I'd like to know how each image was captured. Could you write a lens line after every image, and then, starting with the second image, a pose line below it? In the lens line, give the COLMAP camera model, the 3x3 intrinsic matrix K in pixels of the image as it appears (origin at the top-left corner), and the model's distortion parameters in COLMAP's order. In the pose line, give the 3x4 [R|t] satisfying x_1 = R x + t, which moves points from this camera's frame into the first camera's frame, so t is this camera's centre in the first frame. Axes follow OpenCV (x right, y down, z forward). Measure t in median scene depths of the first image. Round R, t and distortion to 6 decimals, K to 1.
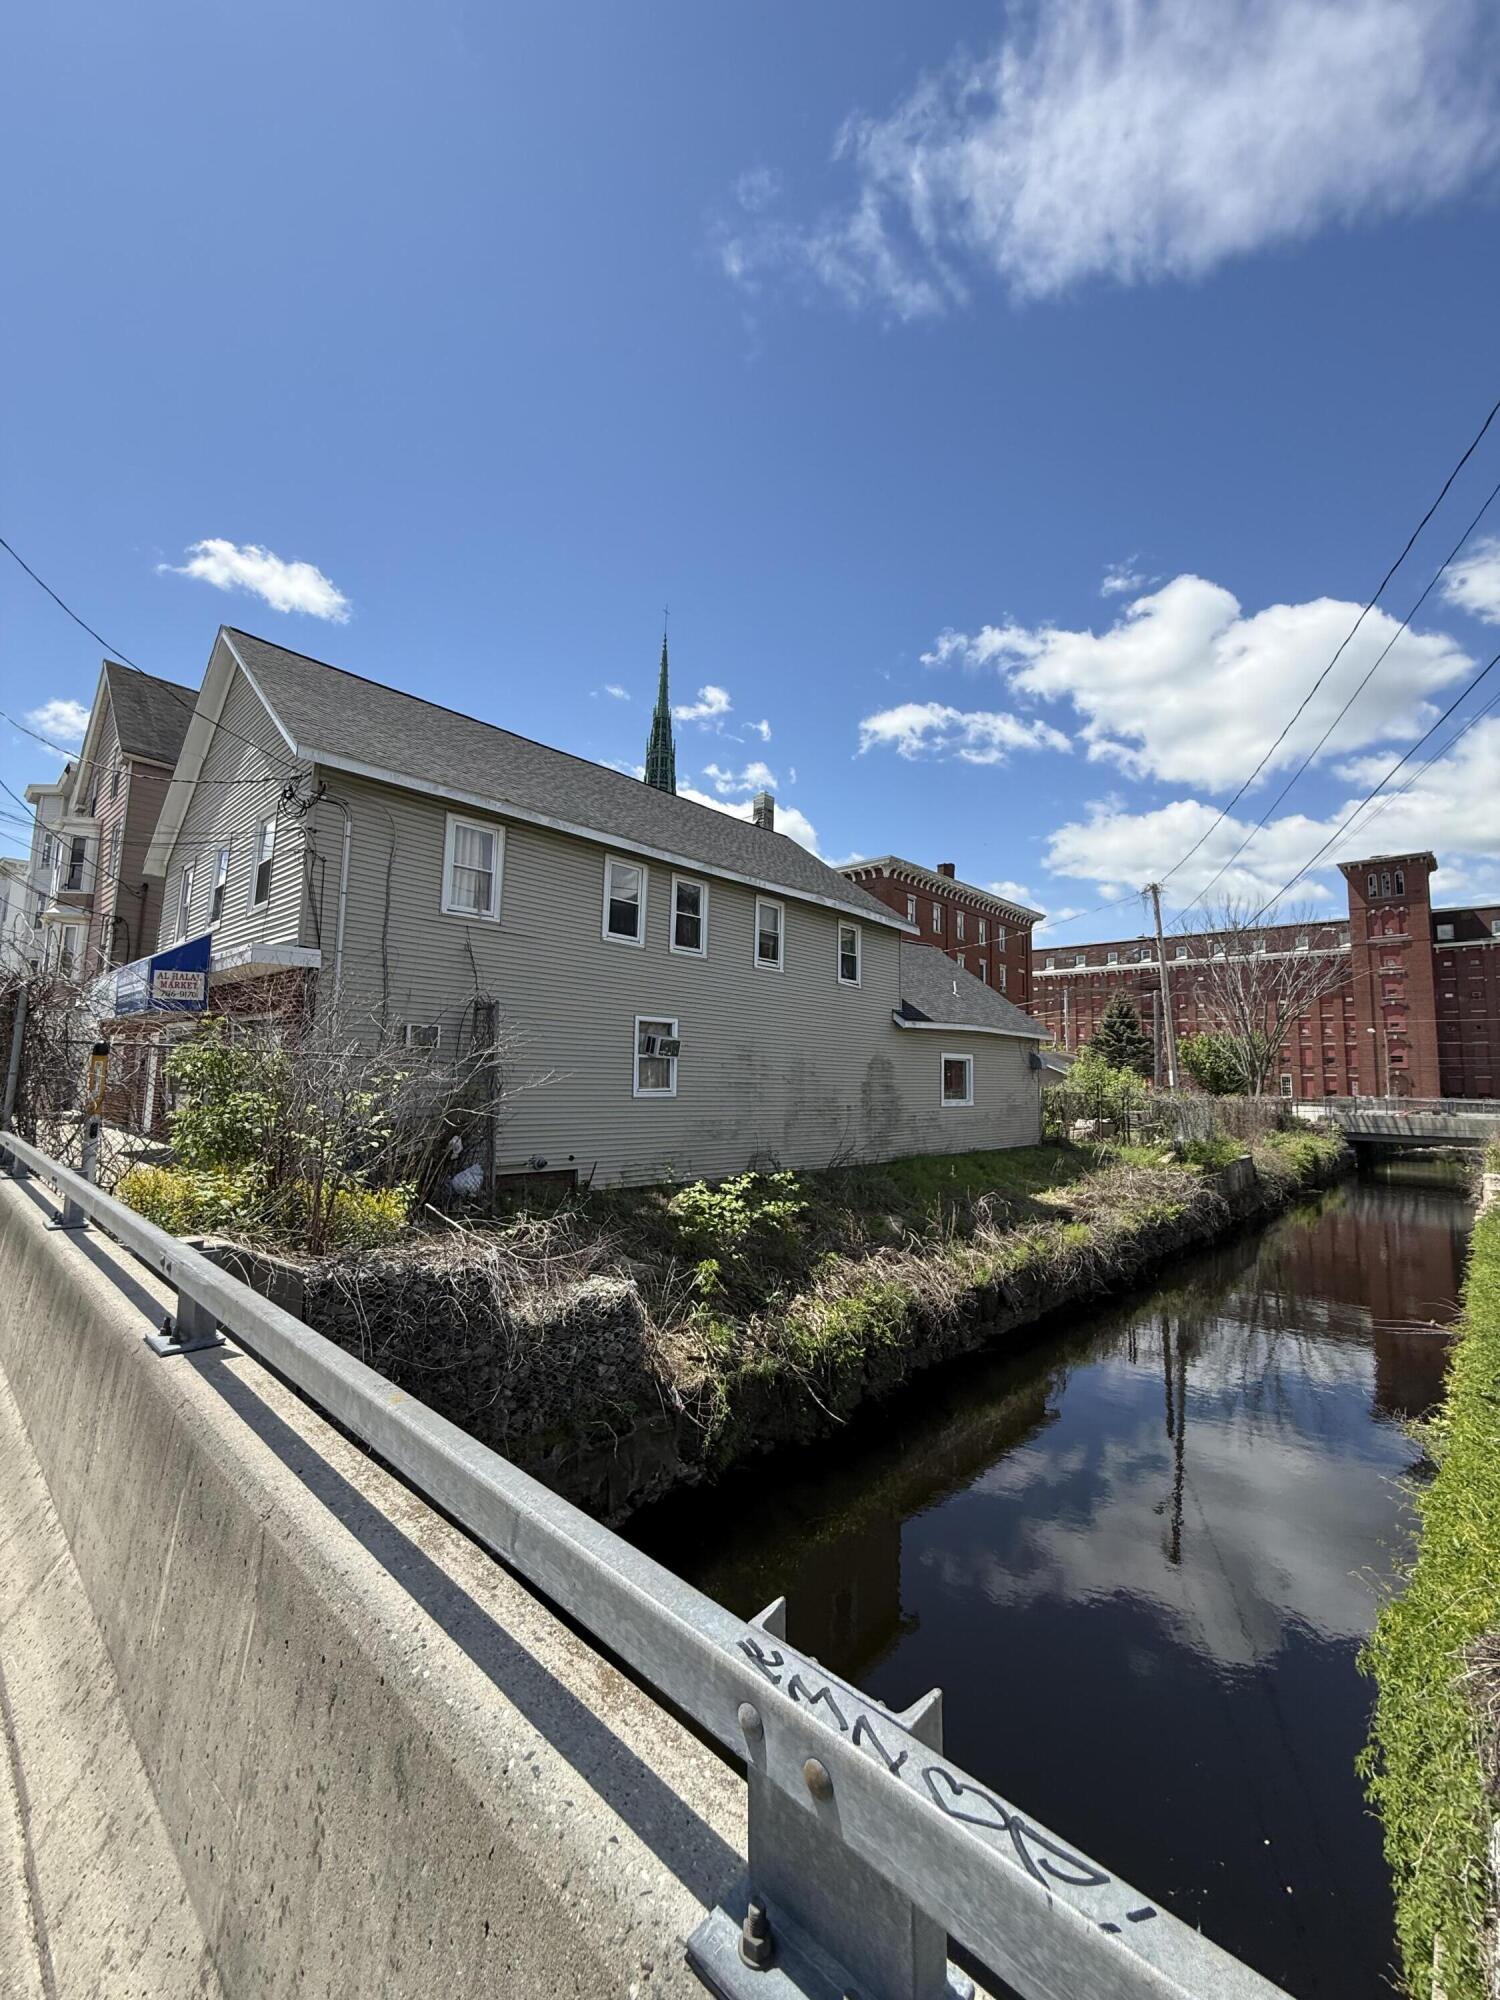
lens RADIAL K [[805.6, 0, 750.0], [0, 805.6, 1000.0], [0, 0, 1]] dist [-0.001229, -0.000053]
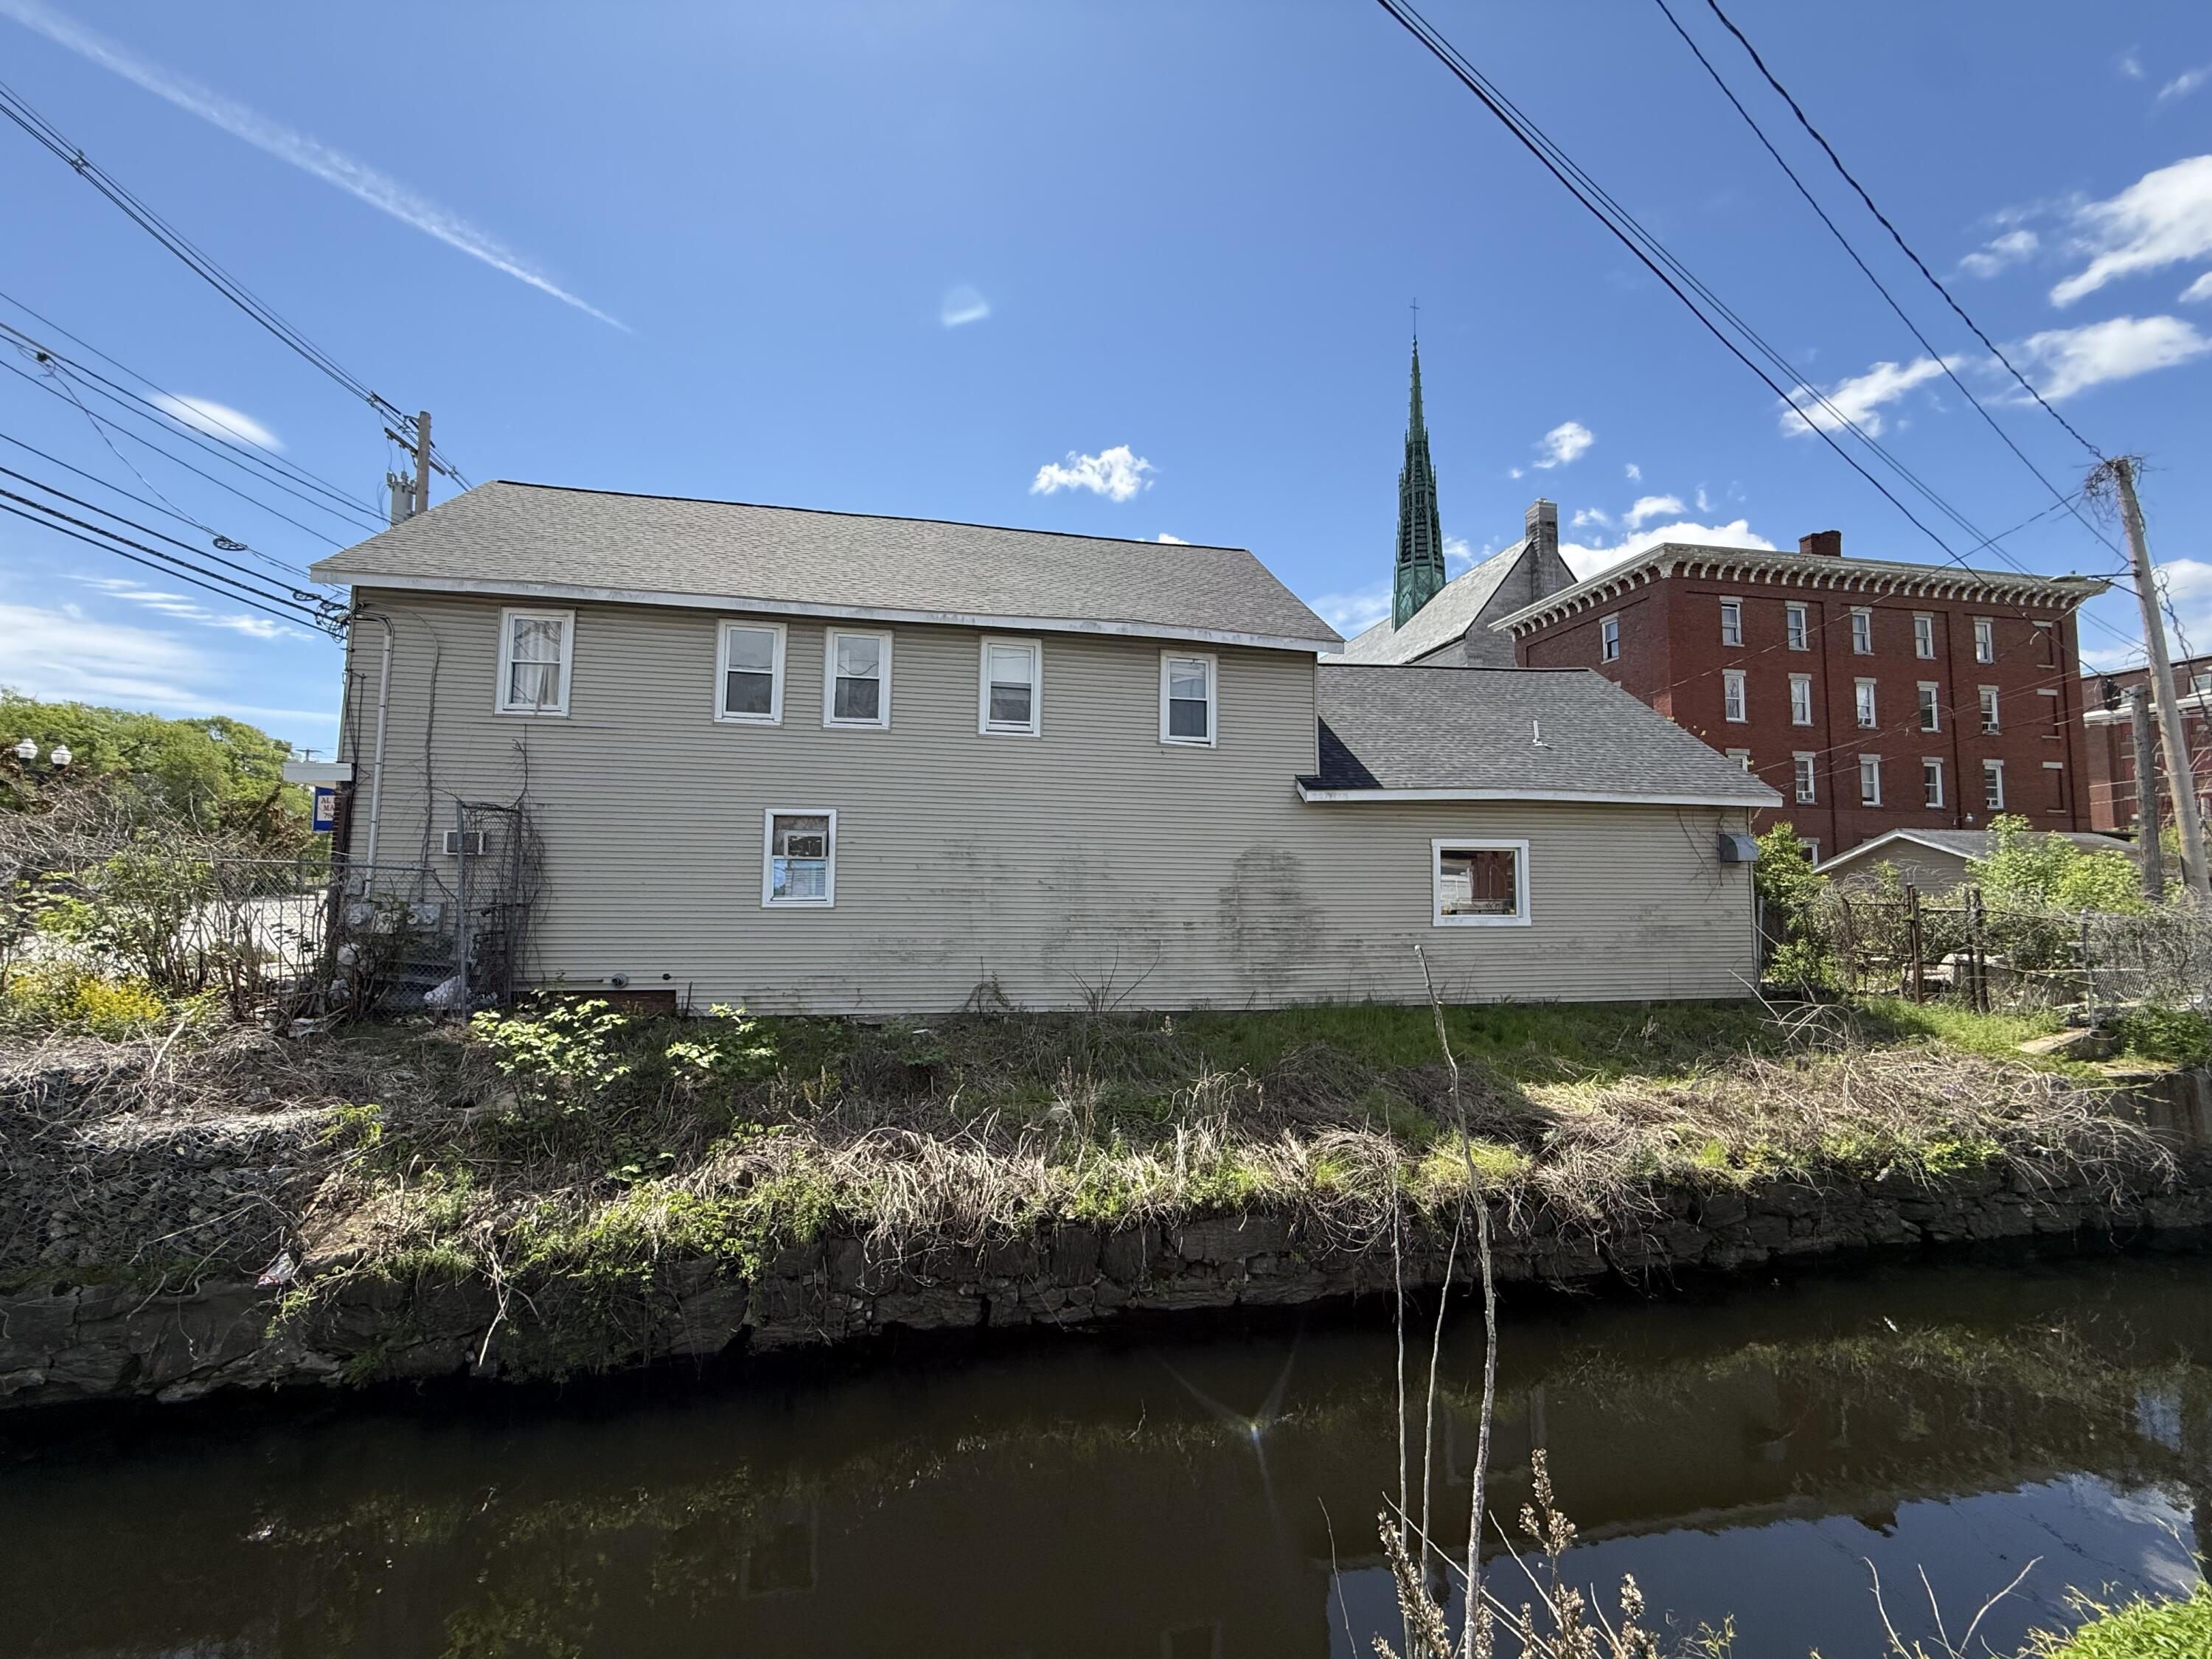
lens RADIAL K [[891.0, 0, 1106.0], [0, 891.0, 829.5], [0, 0, 1]] dist [-0.001229, -0.000053]
pose [[0.803231, -0.059388, -0.592699, 0.487666], [0.068163, 0.997645, -0.007587, 0.051728], [0.591754, -0.034306, 0.805388, 0.341752]]
